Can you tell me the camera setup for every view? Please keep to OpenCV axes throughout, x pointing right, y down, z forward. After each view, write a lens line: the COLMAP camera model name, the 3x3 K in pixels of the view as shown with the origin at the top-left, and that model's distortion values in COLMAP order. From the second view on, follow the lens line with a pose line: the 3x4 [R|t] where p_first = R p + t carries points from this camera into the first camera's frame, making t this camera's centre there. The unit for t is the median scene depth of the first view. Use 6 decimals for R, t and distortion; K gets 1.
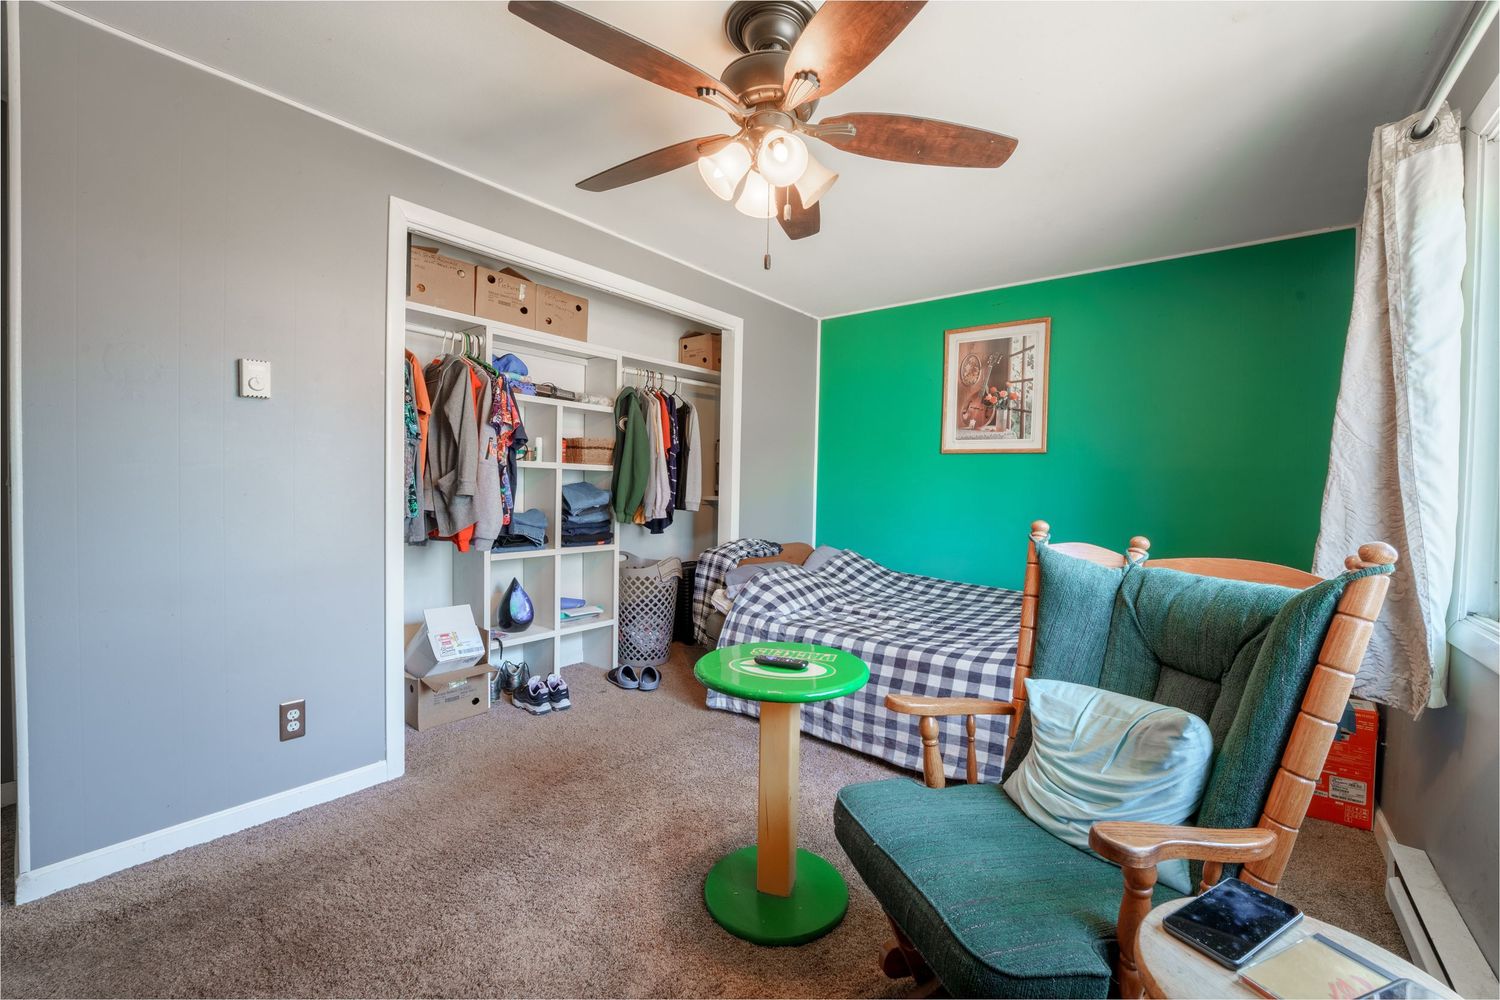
lens RADIAL K [[607.1, 0, 752.4], [0, 607.1, 498.4], [0, 0, 1]] dist [-0.030733, 0.005205]
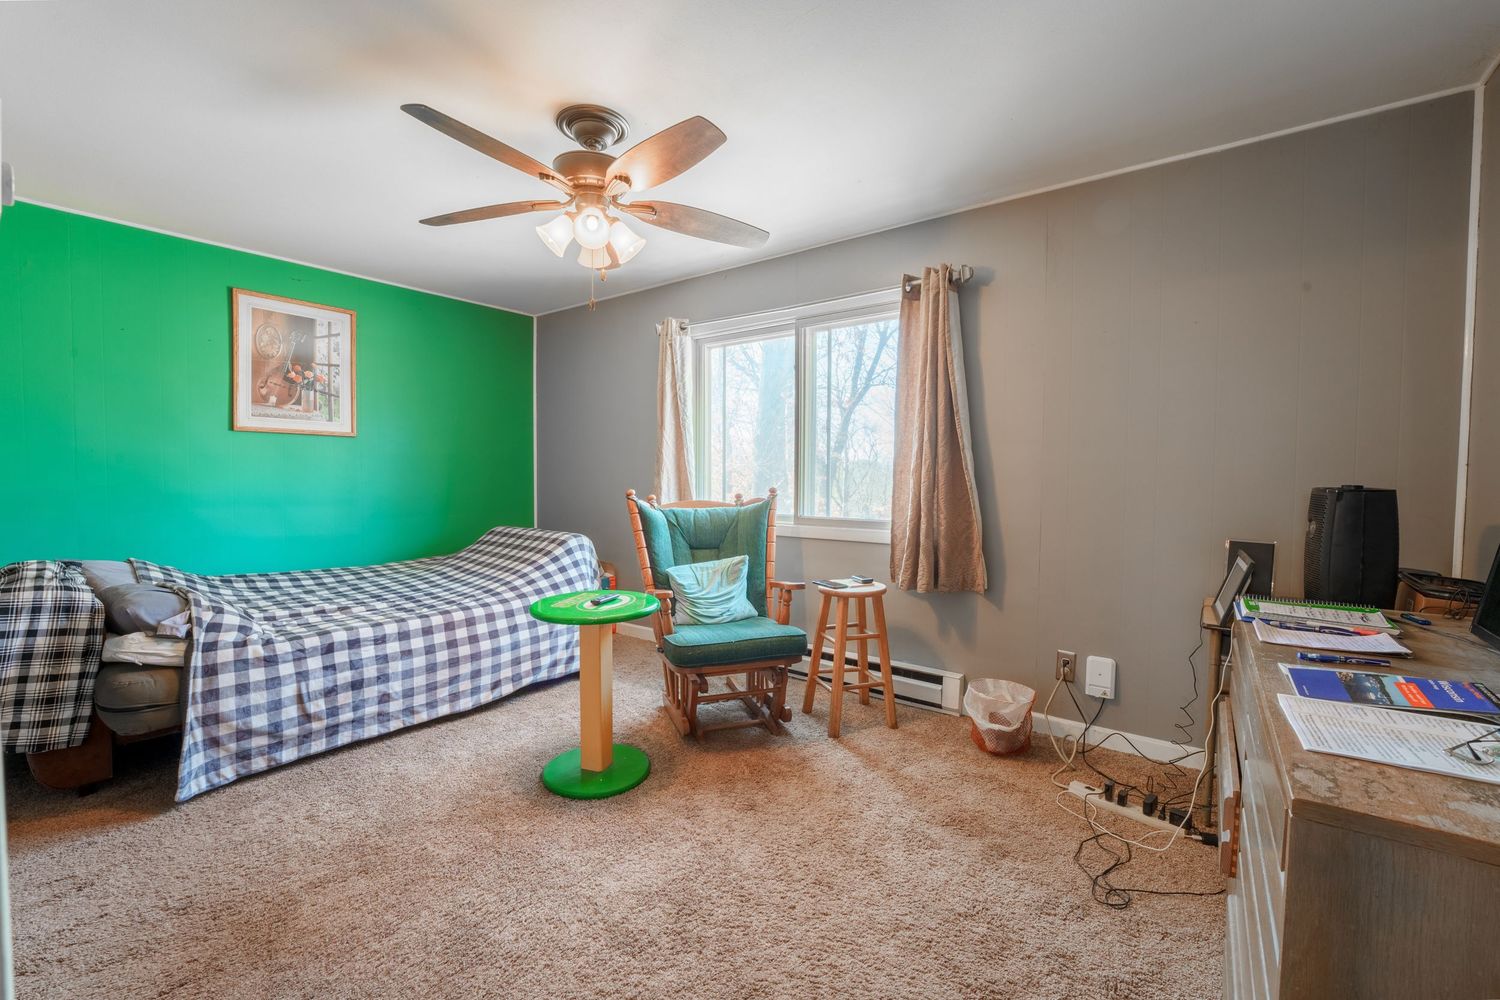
lens RADIAL K [[607.1, 0, 752.4], [0, 607.1, 498.4], [0, 0, 1]] dist [-0.030733, 0.005205]
pose [[-0.028610, -0.059031, 0.997846, -0.600563], [0.018174, 0.998059, 0.059564, -0.016090], [-0.999425, 0.019839, -0.027482, 0.311443]]
